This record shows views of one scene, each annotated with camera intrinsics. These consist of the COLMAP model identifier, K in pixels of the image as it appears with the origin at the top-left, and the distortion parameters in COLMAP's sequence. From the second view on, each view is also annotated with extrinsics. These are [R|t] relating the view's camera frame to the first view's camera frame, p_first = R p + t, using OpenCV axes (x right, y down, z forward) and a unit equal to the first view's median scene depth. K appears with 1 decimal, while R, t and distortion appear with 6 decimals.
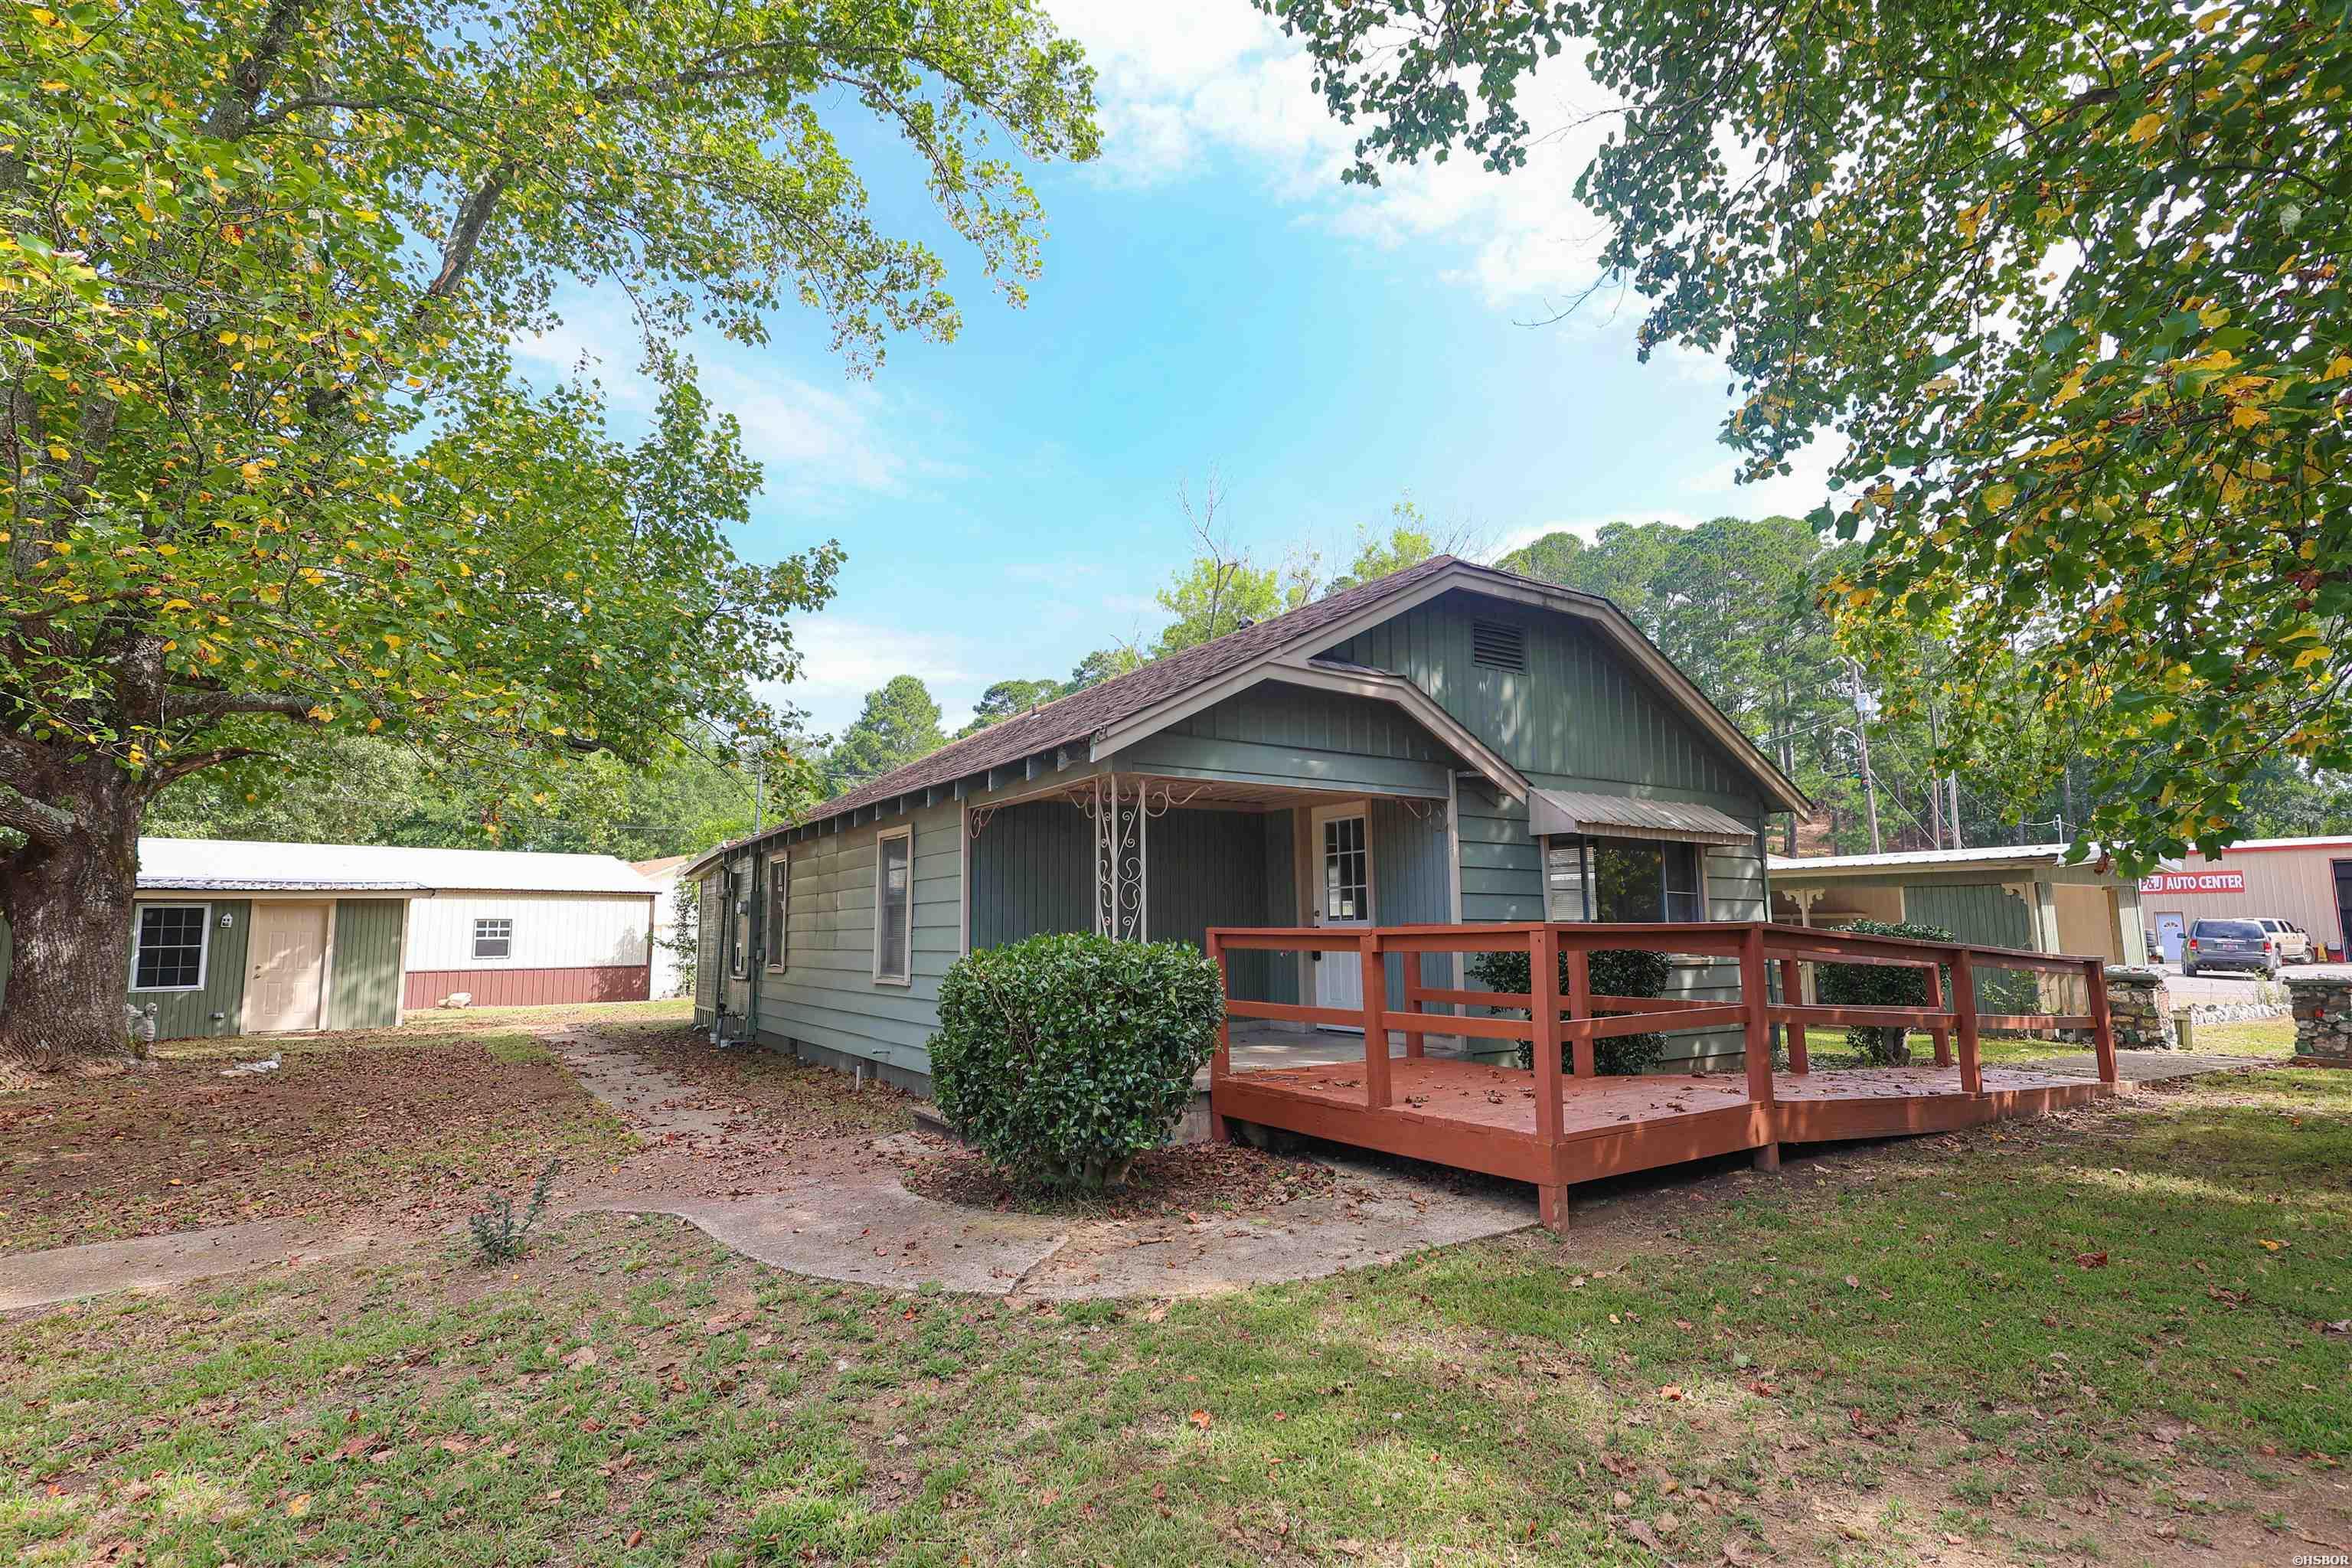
lens RADIAL K [[1071.8, 0, 1176.0], [0, 1071.8, 784.0], [0, 0, 1]] dist [-0.001365, 0.000809]
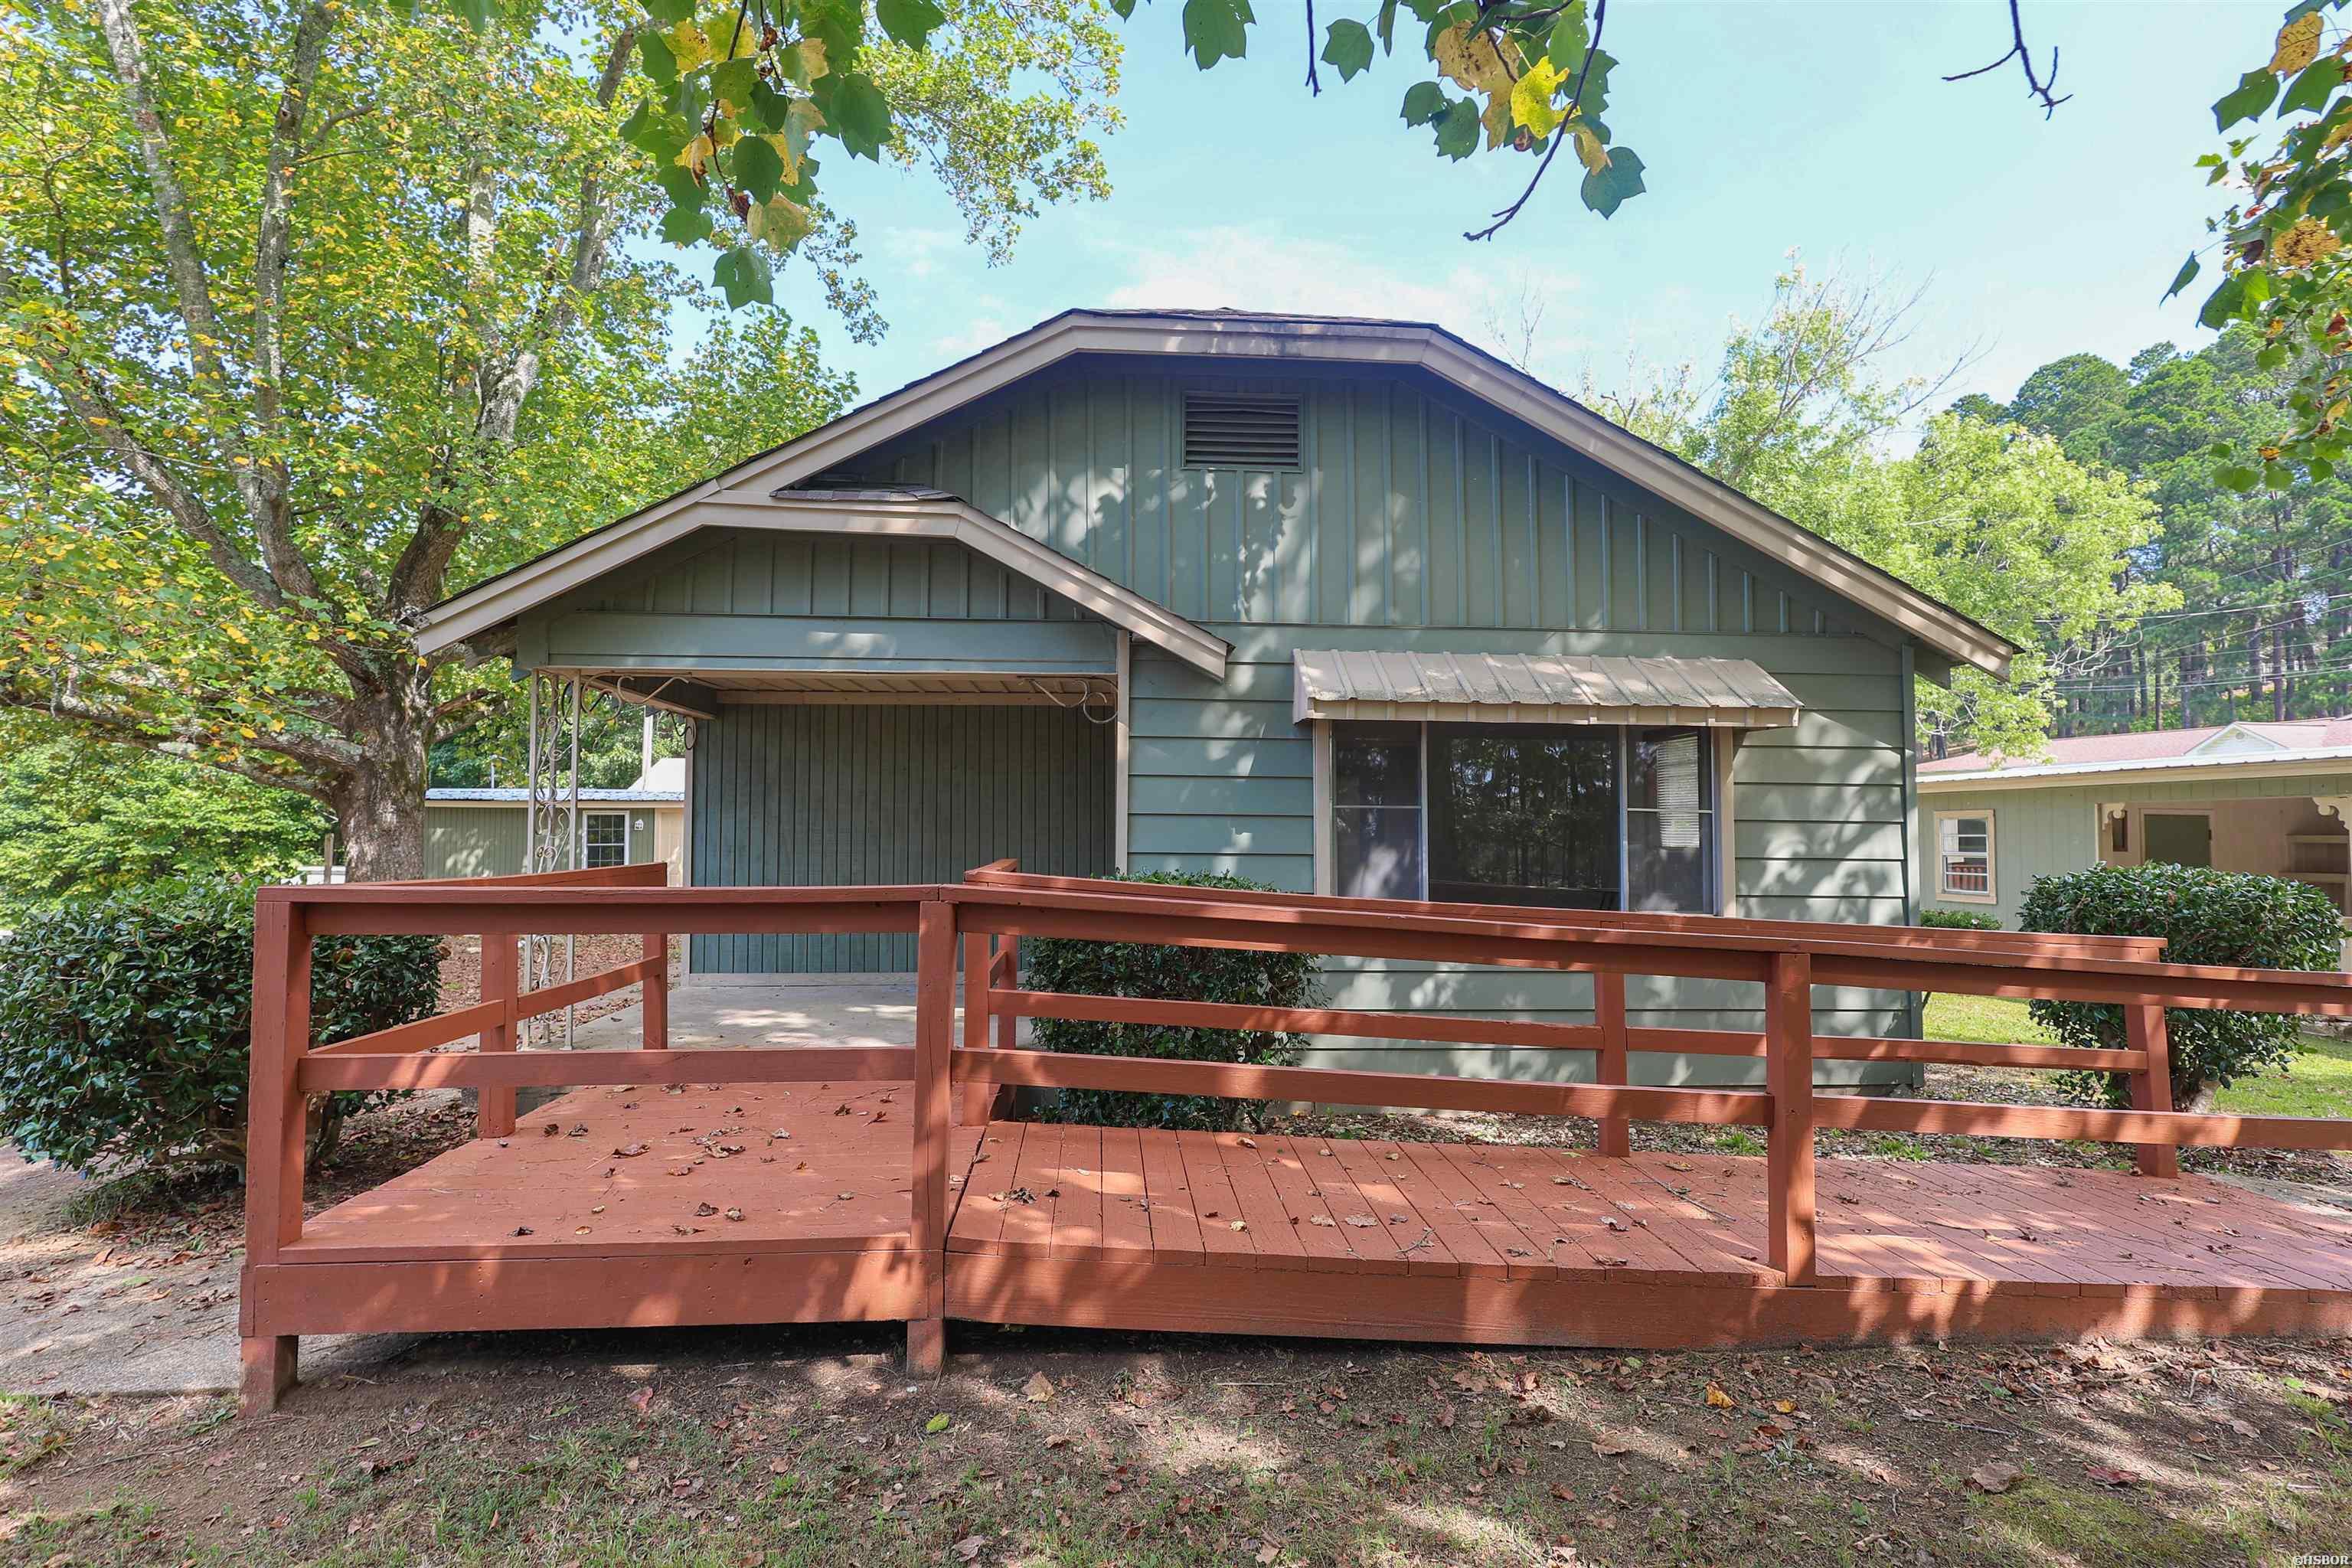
lens RADIAL K [[1071.8, 0, 1176.0], [0, 1071.8, 784.0], [0, 0, 1]] dist [-0.001365, 0.000809]
pose [[0.882001, -0.009720, -0.471148, 0.605780], [0.052711, 0.995548, 0.078138, 0.031095], [0.468291, -0.093752, 0.878587, 0.420369]]
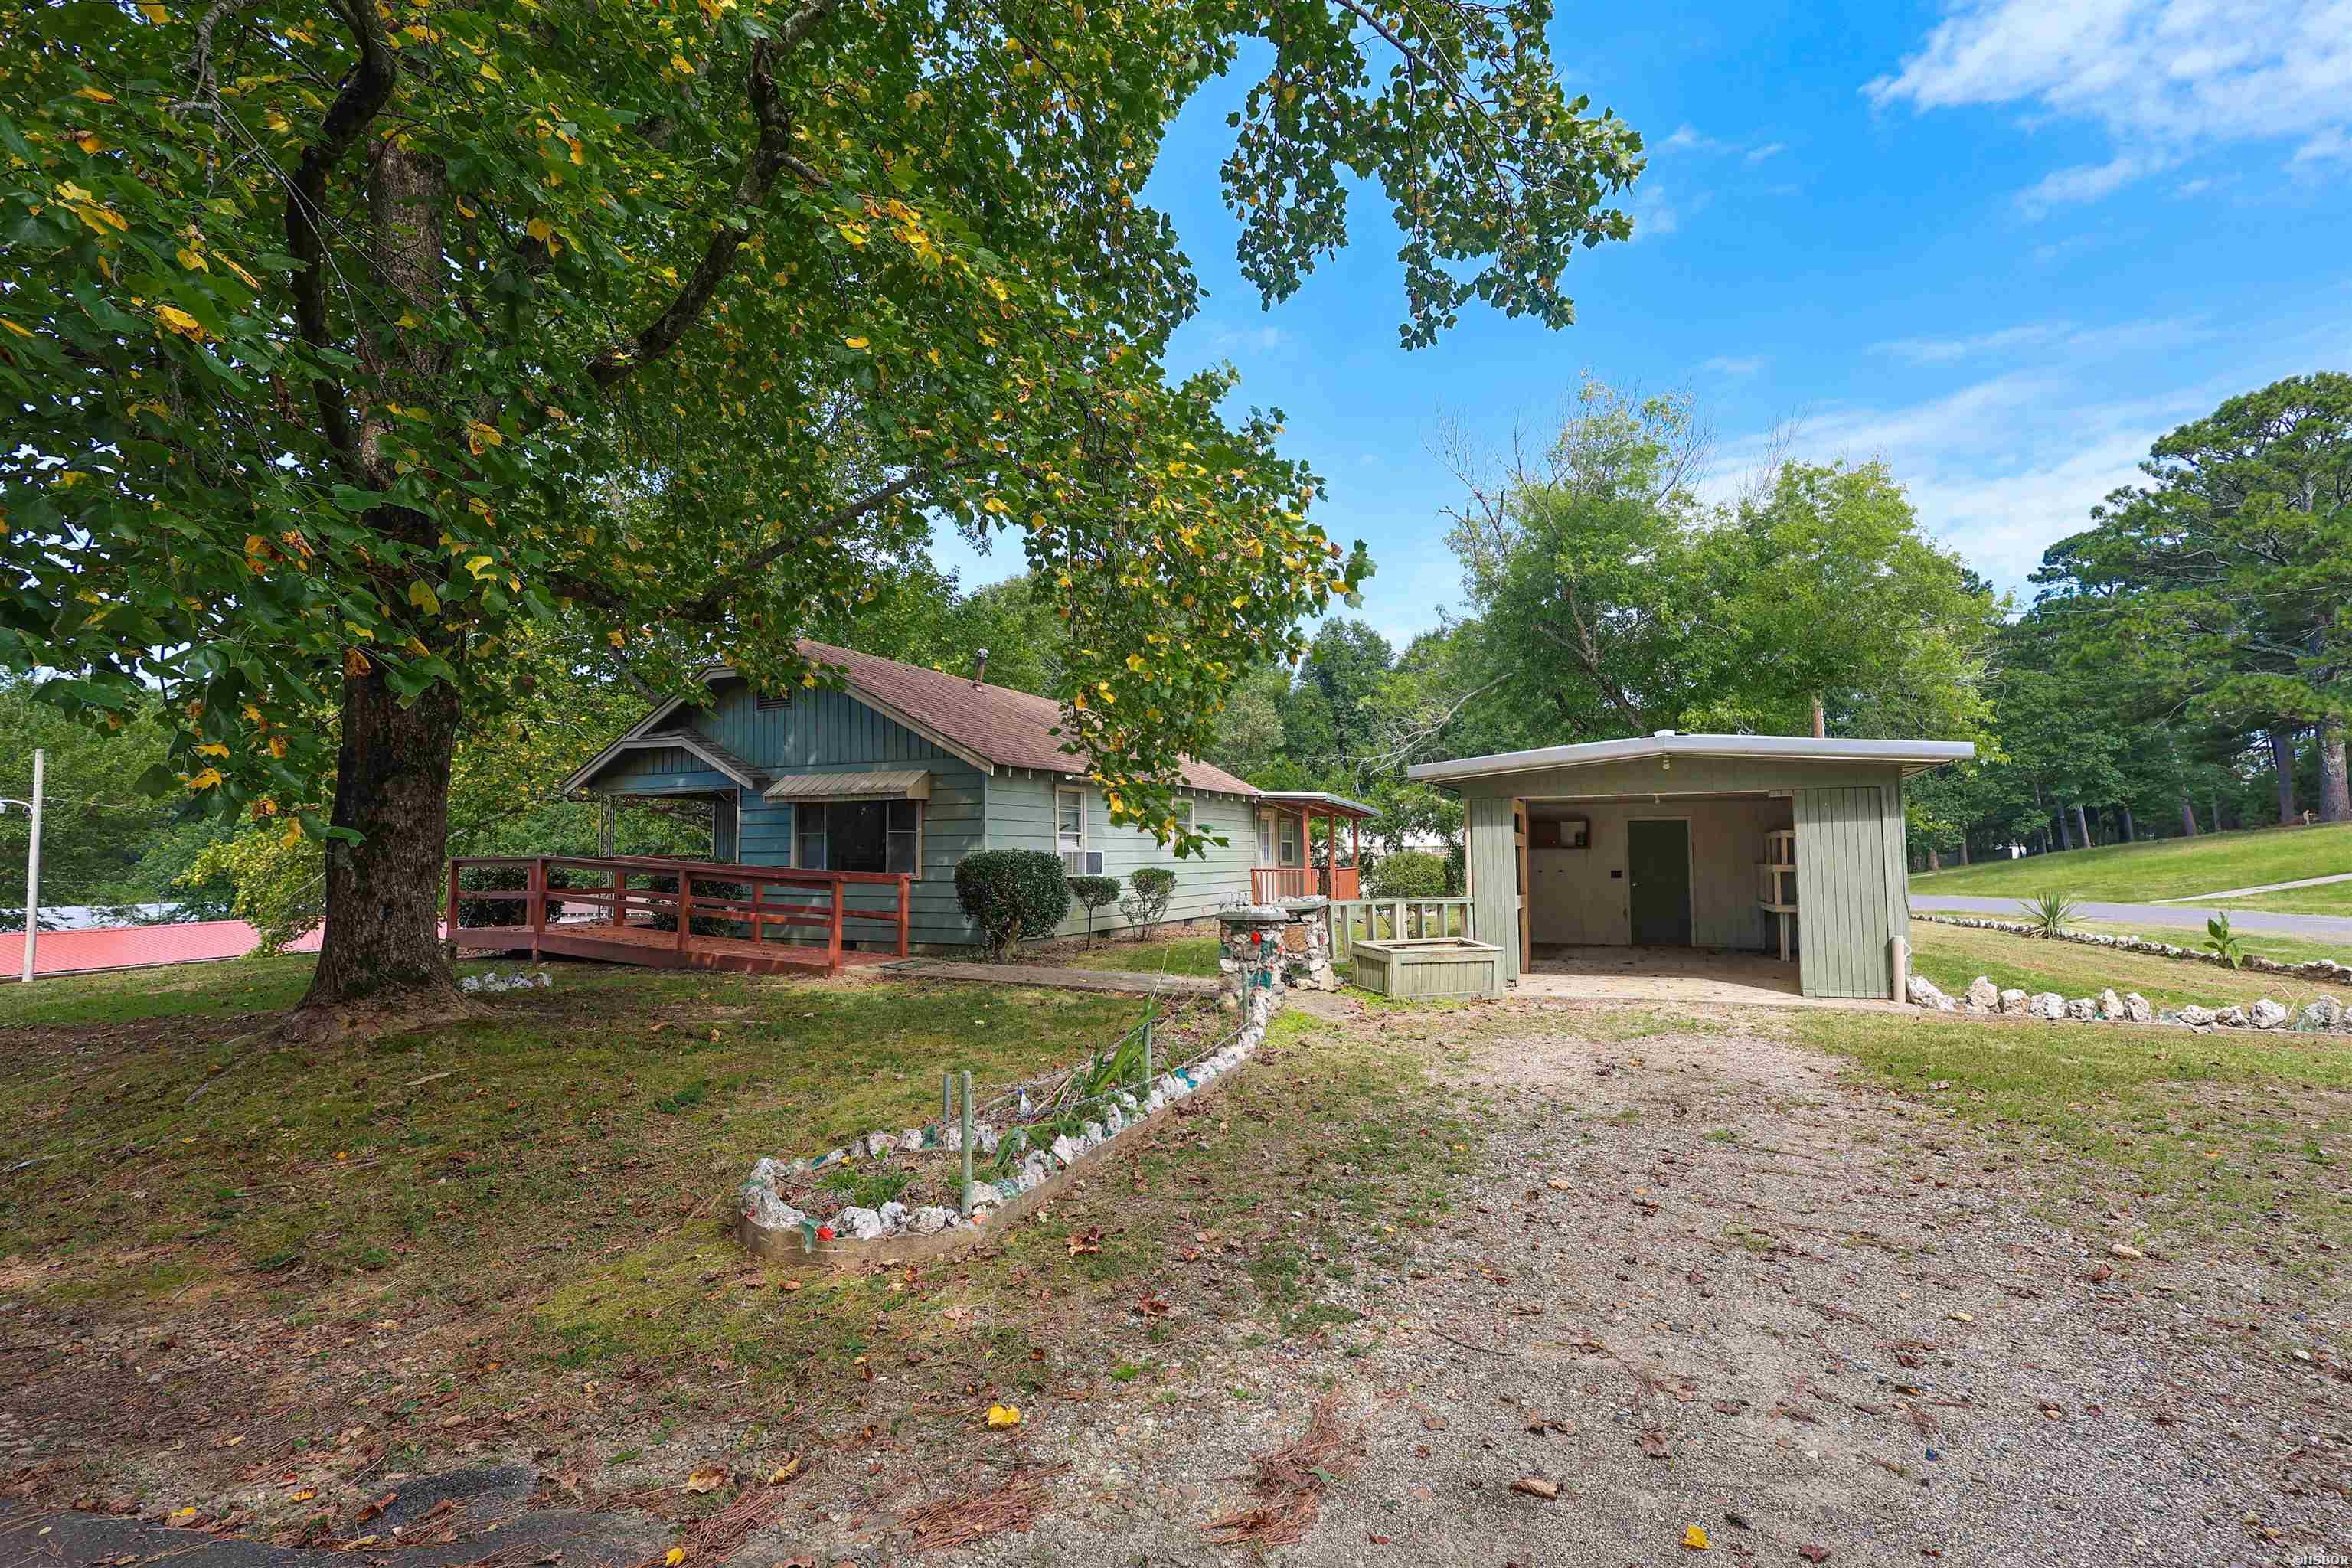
lens RADIAL K [[1071.8, 0, 1176.0], [0, 1071.8, 784.0], [0, 0, 1]] dist [-0.001365, 0.000809]
pose [[0.555933, -0.055323, -0.829384, 2.265217], [0.106586, 0.994290, 0.005121, 0.079006], [0.824365, -0.091247, 0.558655, 0.582253]]
